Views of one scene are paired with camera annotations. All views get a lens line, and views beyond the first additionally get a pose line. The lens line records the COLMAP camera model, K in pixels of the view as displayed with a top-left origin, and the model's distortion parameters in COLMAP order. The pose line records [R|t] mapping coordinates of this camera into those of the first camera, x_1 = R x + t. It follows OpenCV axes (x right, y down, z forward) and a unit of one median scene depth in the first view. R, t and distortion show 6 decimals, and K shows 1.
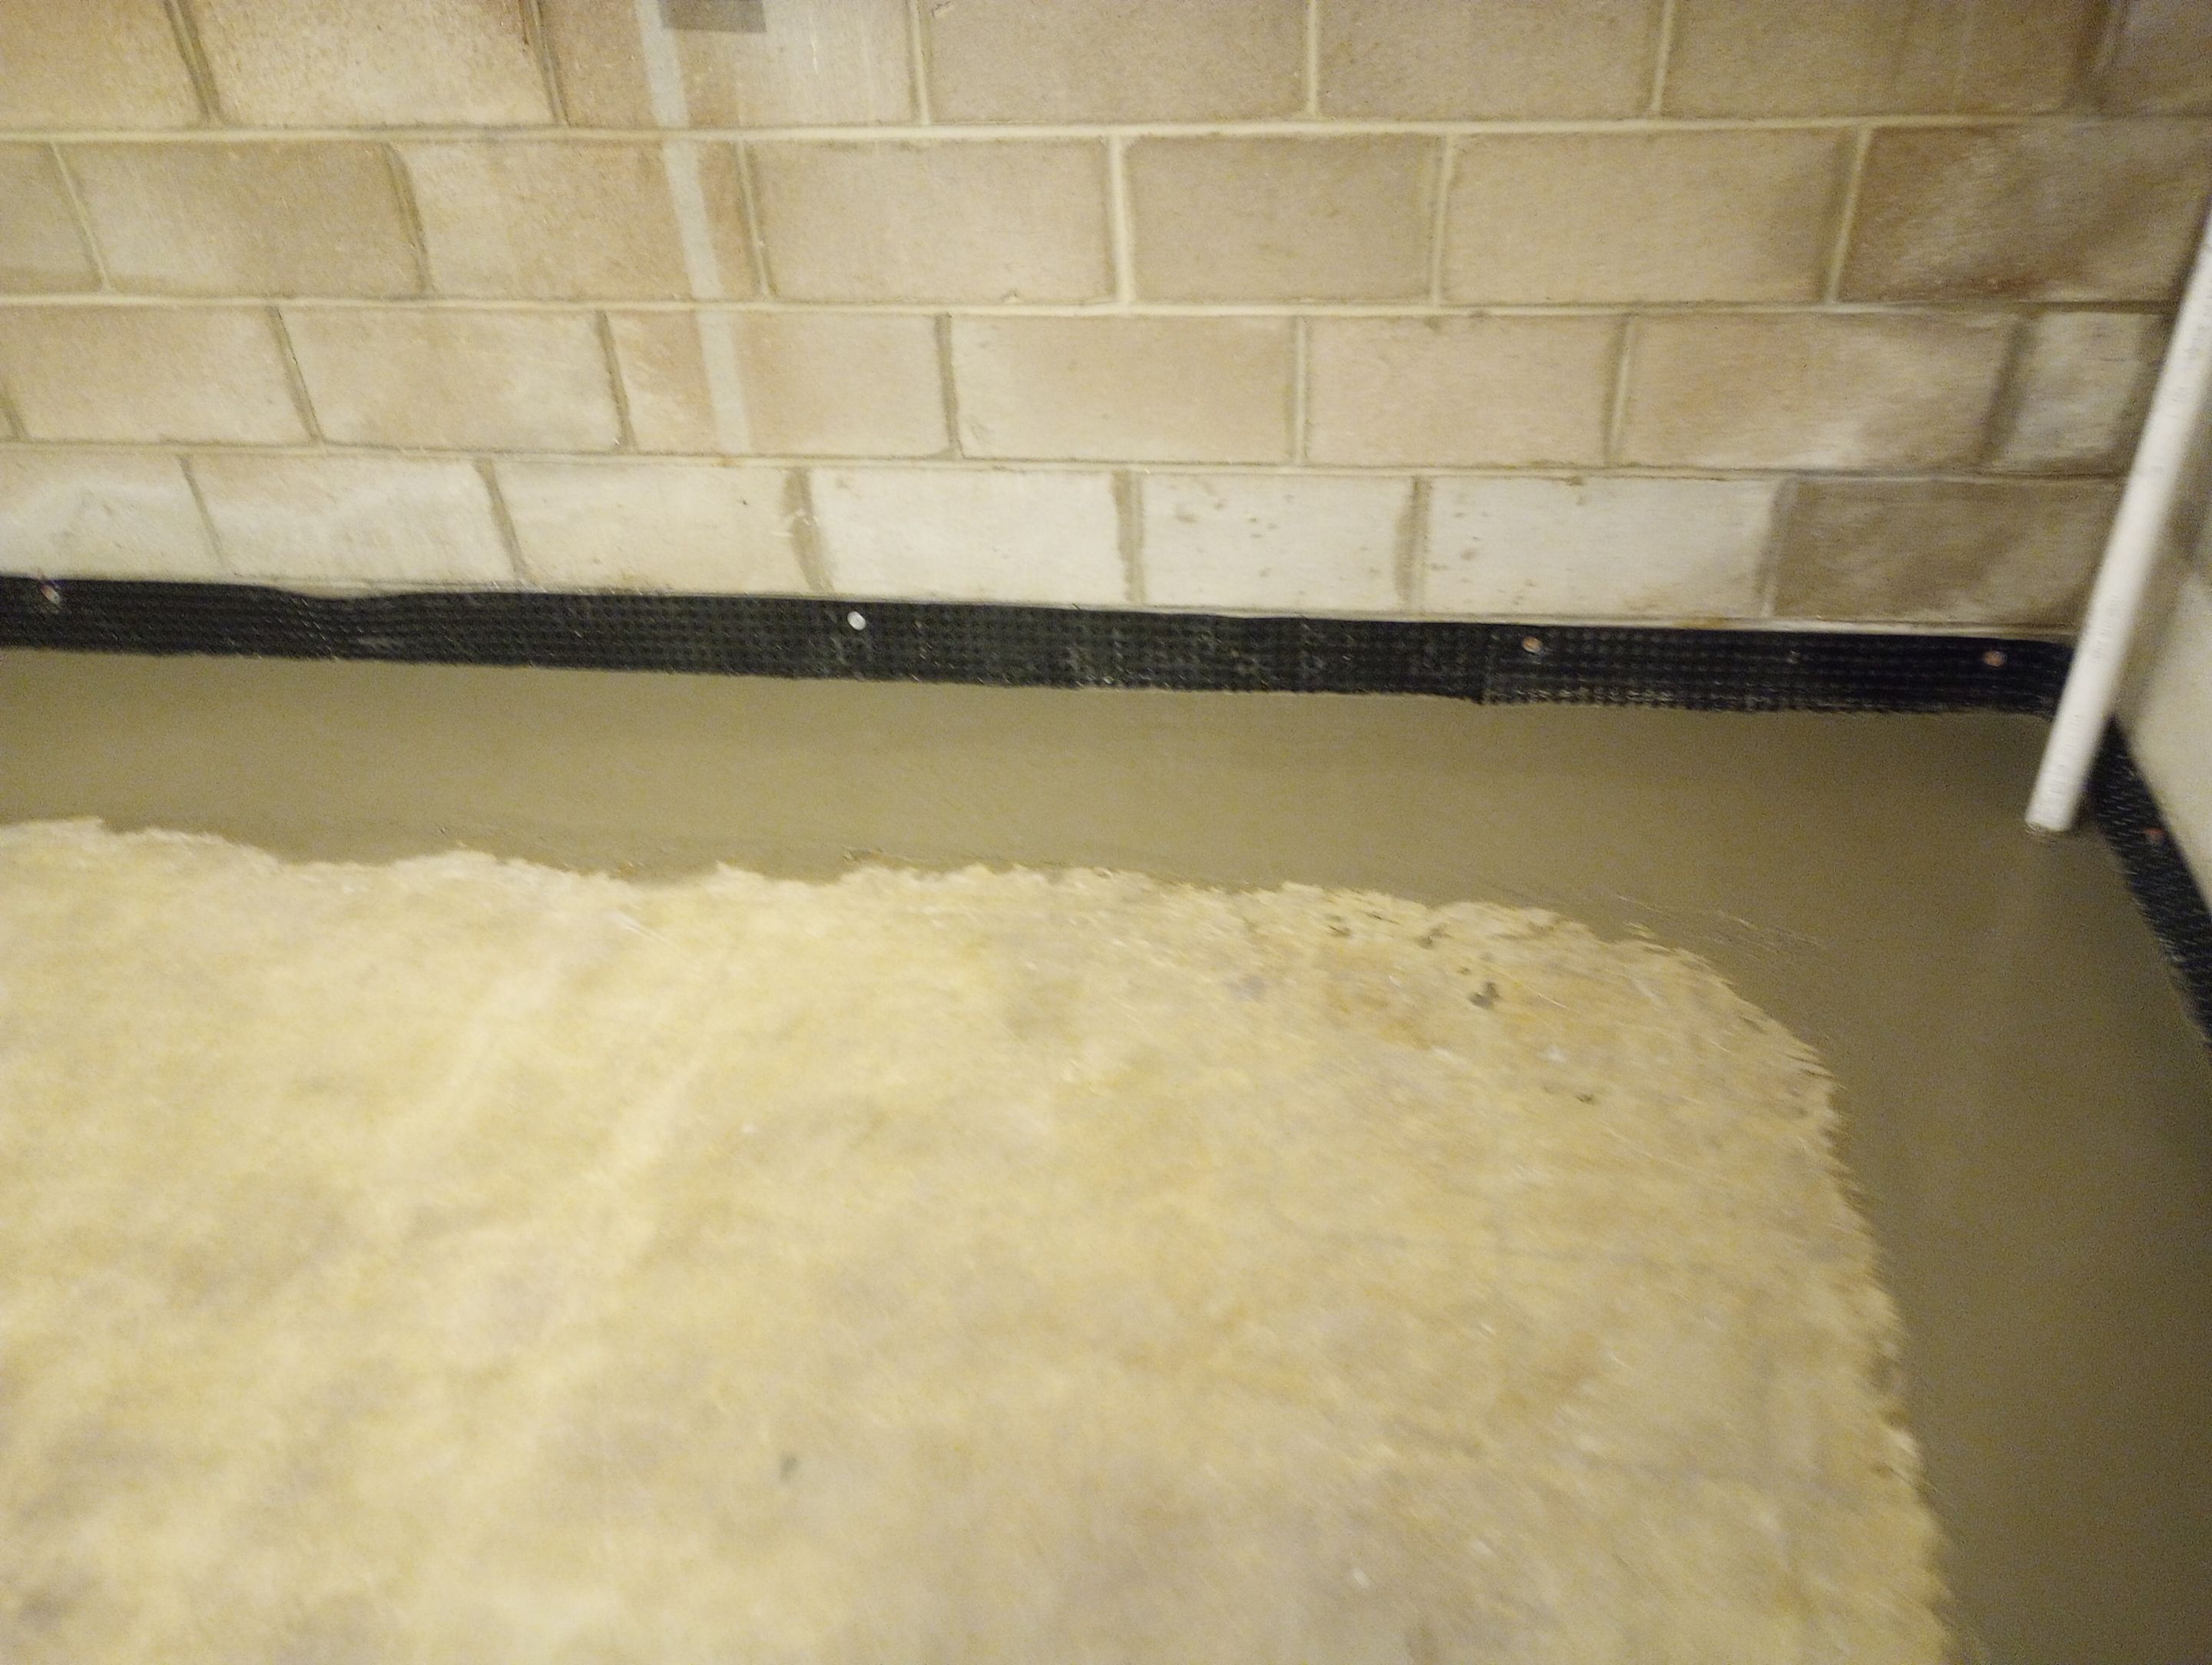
lens RADIAL K [[1842.3, 0, 1093.6], [0, 1842.3, 837.4], [0, 0, 1]] dist [0.079309, -0.073906]
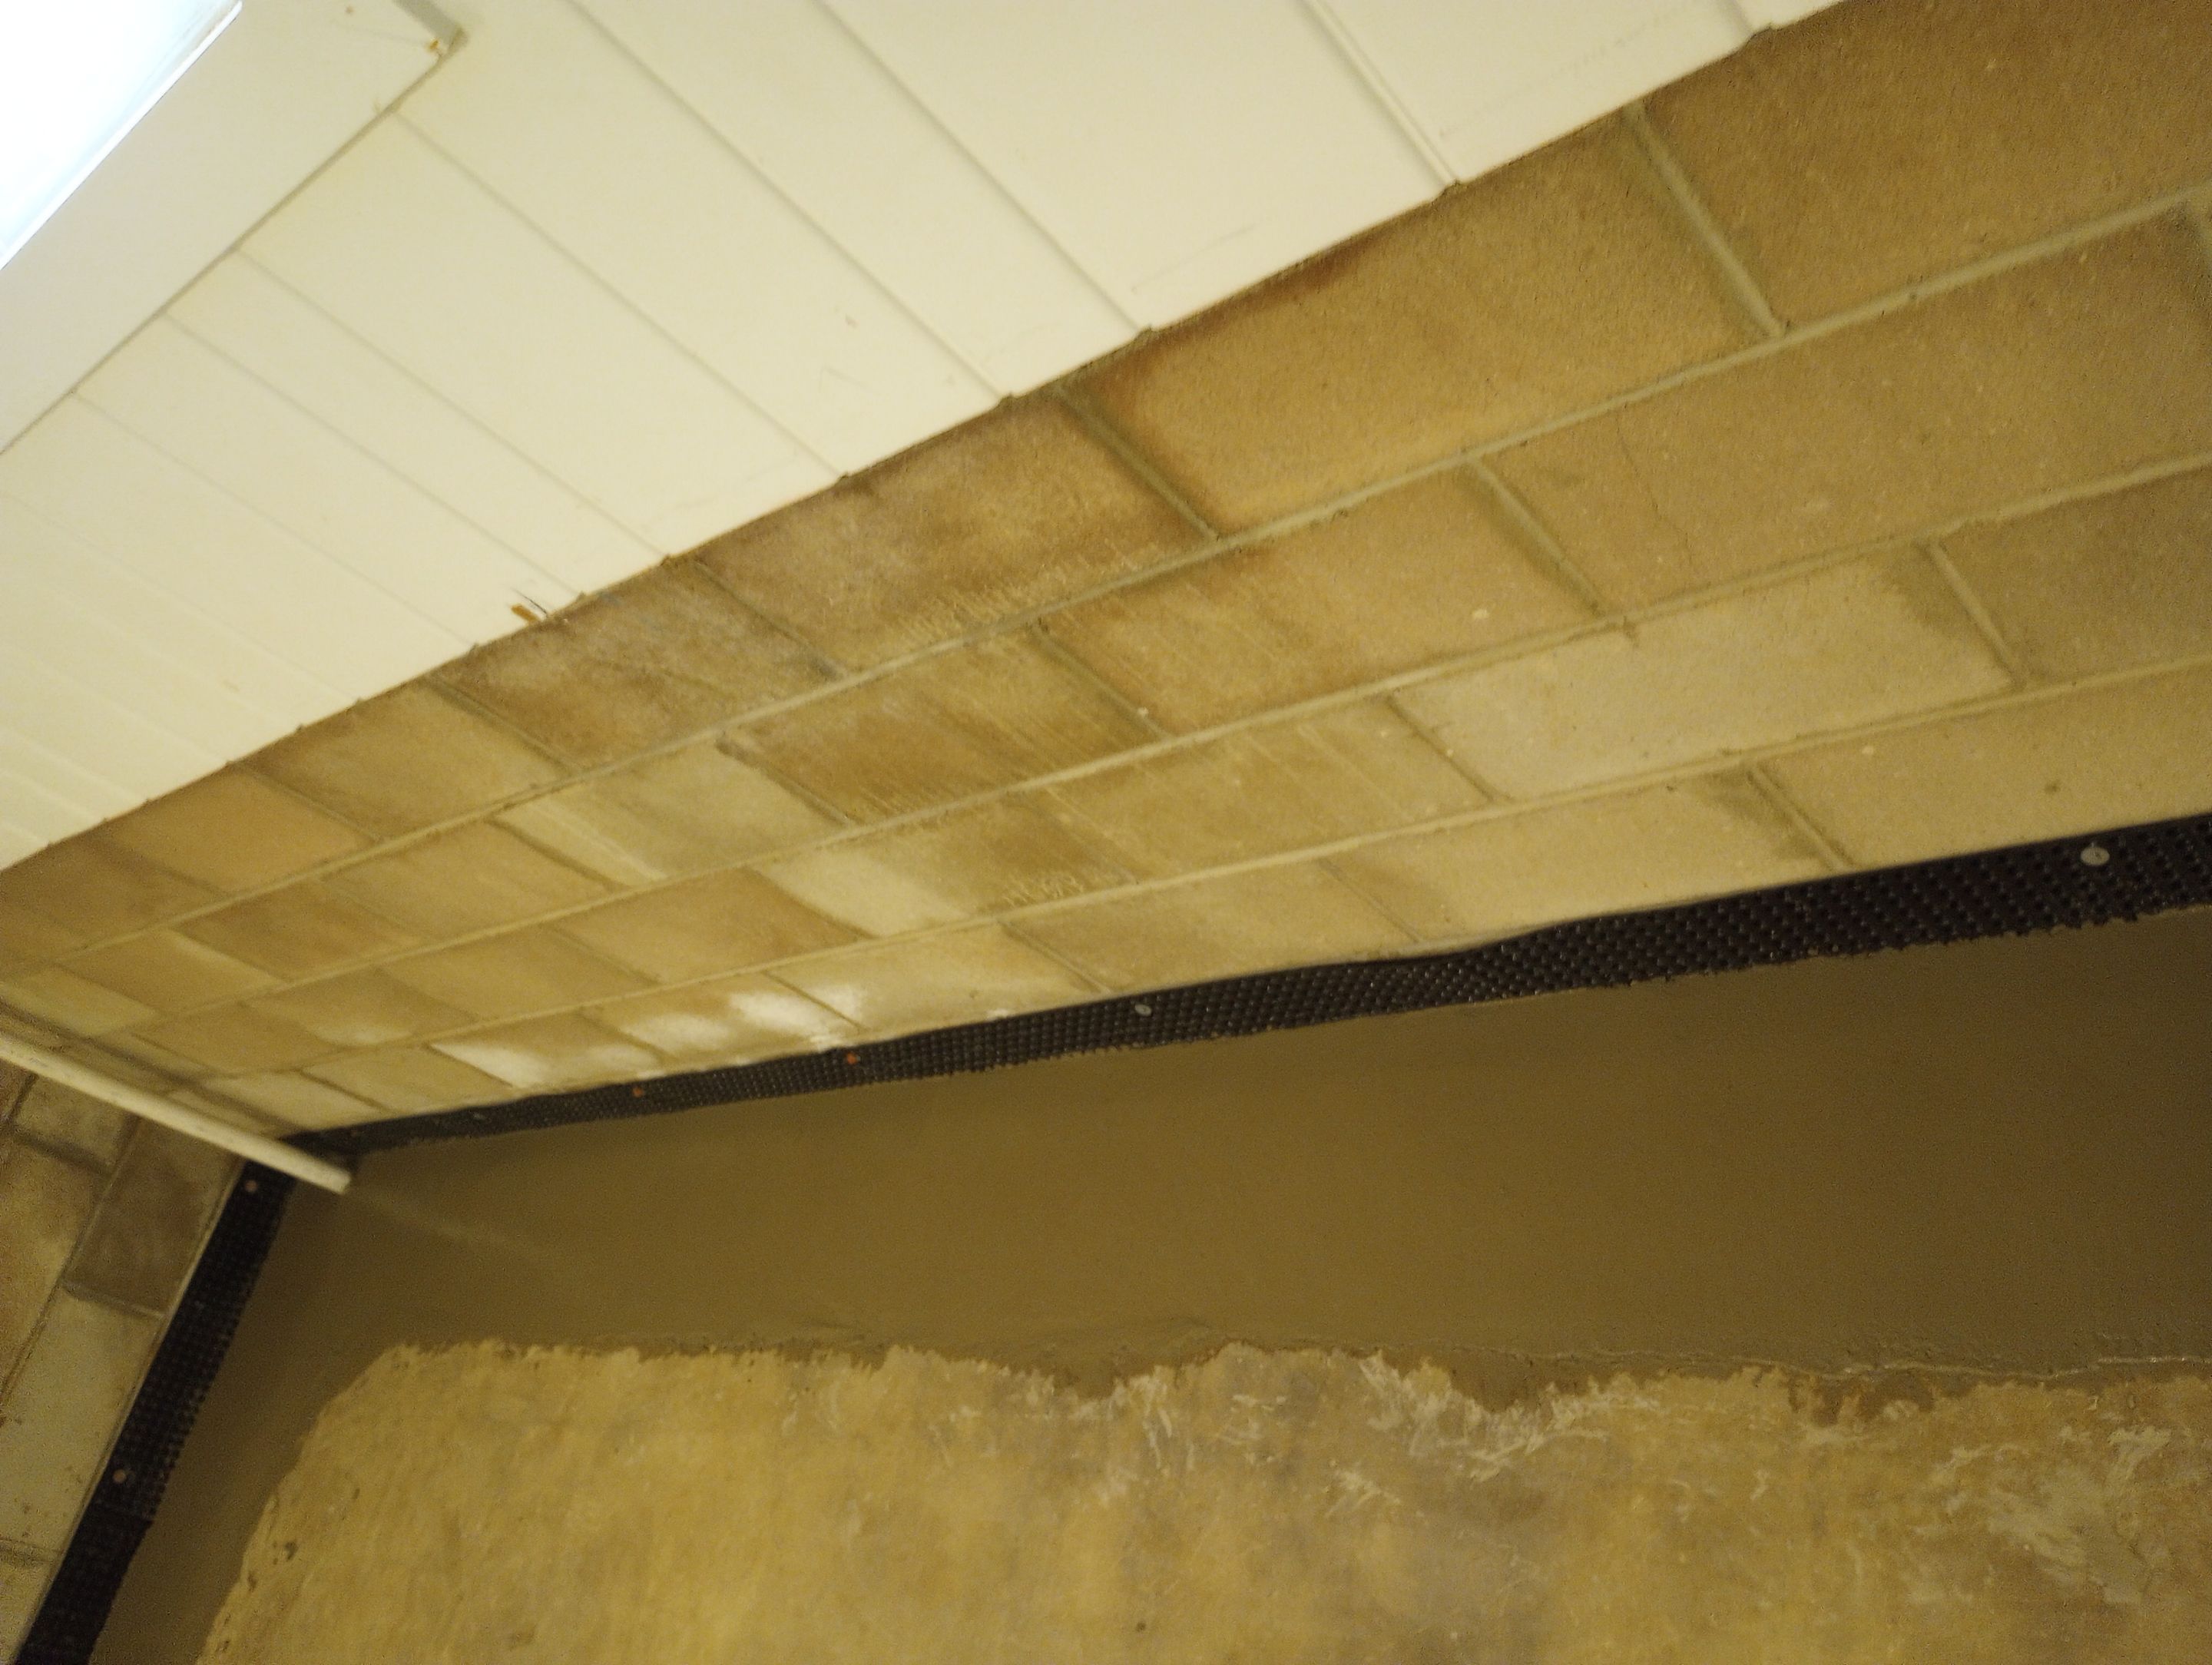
lens RADIAL K [[1842.3, 0, 1093.6], [0, 1842.3, 837.4], [0, 0, 1]] dist [0.079309, -0.073906]
pose [[0.149815, -0.797691, 0.584162, -0.102997], [0.969616, 0.234101, 0.071002, 0.418284], [-0.193391, 0.555775, 0.808526, -0.592361]]
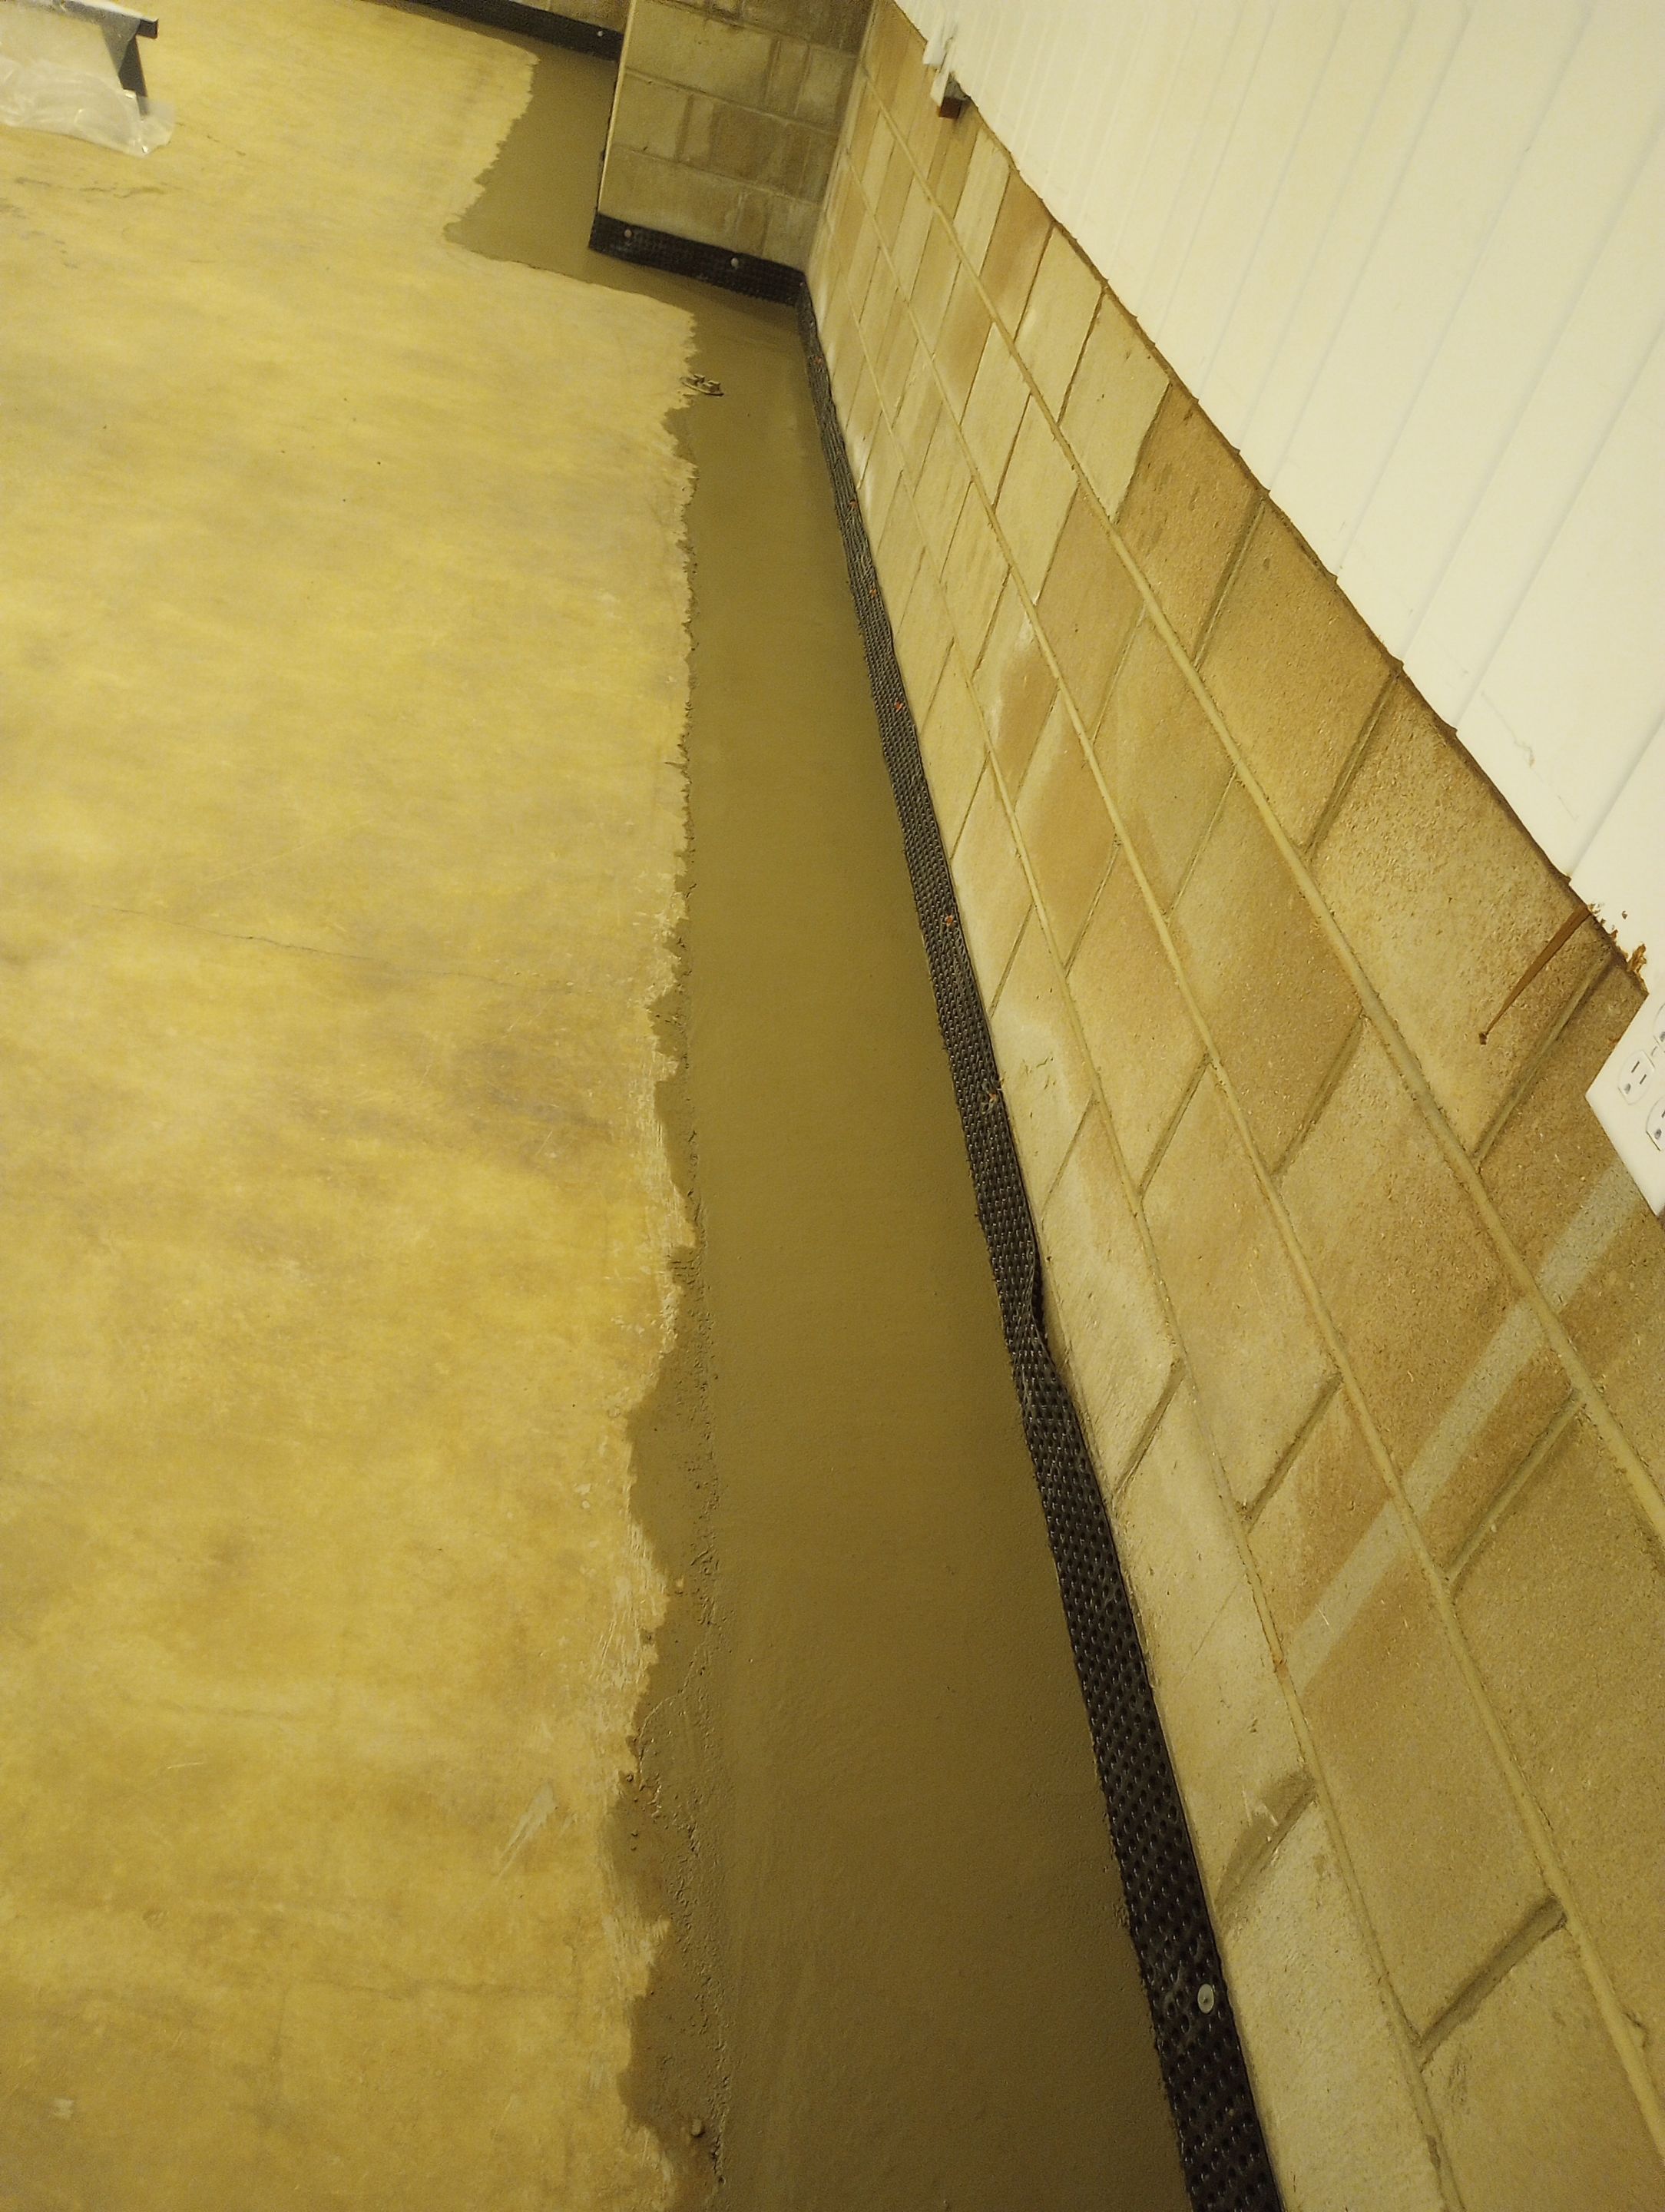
lens RADIAL K [[1842.3, 0, 832.5], [0, 1842.3, 1106.0], [0, 0, 1]] dist [0.079309, -0.073906]
pose [[0.198719, 0.663586, -0.721225, 0.097155], [-0.796886, 0.537787, 0.275242, -0.377826], [0.570512, 0.520038, 0.635671, 0.465143]]
